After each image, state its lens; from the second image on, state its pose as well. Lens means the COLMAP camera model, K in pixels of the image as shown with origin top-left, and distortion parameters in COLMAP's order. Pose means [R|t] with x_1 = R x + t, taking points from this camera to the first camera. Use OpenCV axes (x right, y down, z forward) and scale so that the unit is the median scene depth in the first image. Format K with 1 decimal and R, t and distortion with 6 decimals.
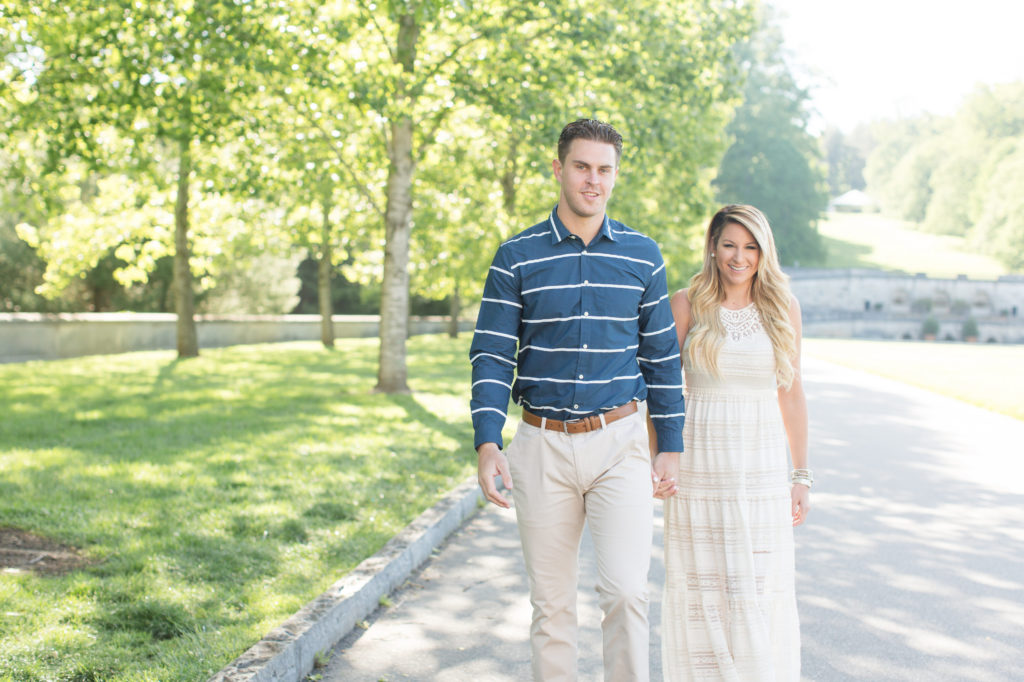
lens RADIAL K [[1663.7, 0, 512.0], [0, 1663.7, 341.0], [0, 0, 1]] dist [0.020696, -0.006822]
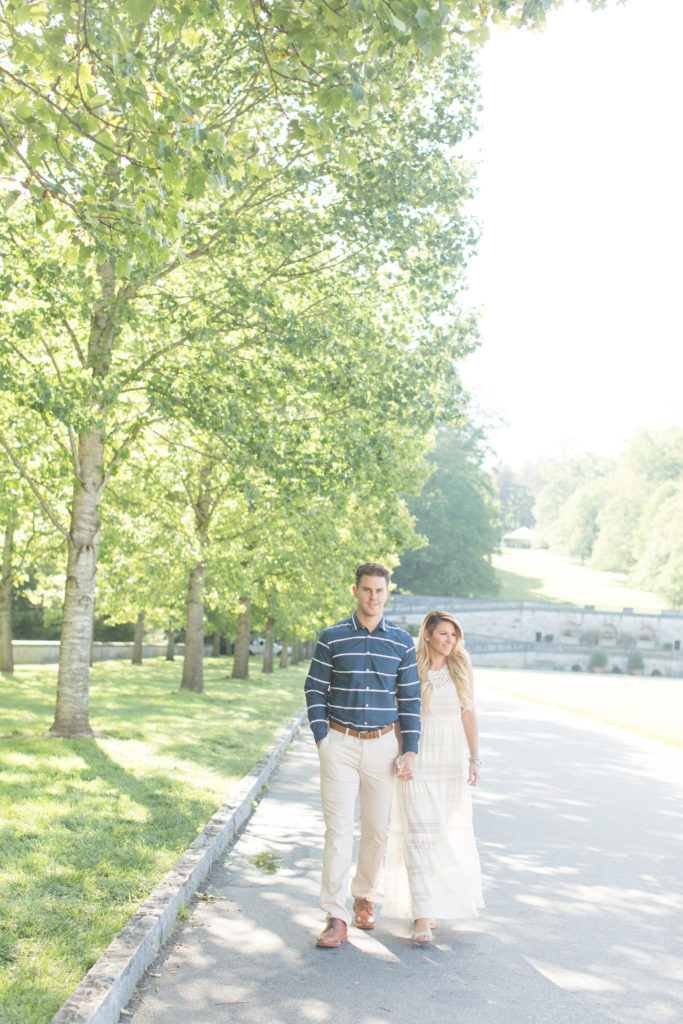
lens RADIAL K [[1585.0, 0, 341.5], [0, 1585.0, 512.0], [0, 0, 1]] dist [0.031266, -0.063674]
pose [[0.995384, 0.025746, 0.092456, -0.009001], [-0.016784, 0.995198, -0.096428, -0.007376], [-0.094495, 0.094431, 0.991037, 0.126368]]
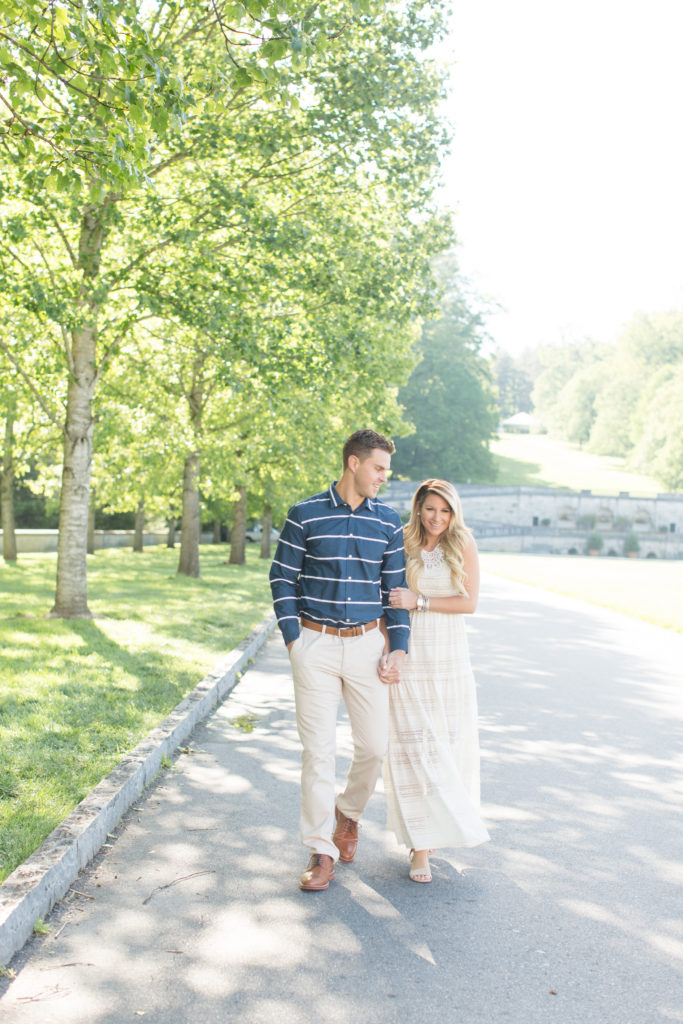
lens RADIAL K [[1585.0, 0, 341.5], [0, 1585.0, 512.0], [0, 0, 1]] dist [0.031266, -0.063674]
pose [[0.995704, 0.008798, 0.092180, -0.002452], [-0.006492, 0.999659, -0.025294, -0.005768], [-0.092371, 0.024587, 0.995421, 0.082473]]
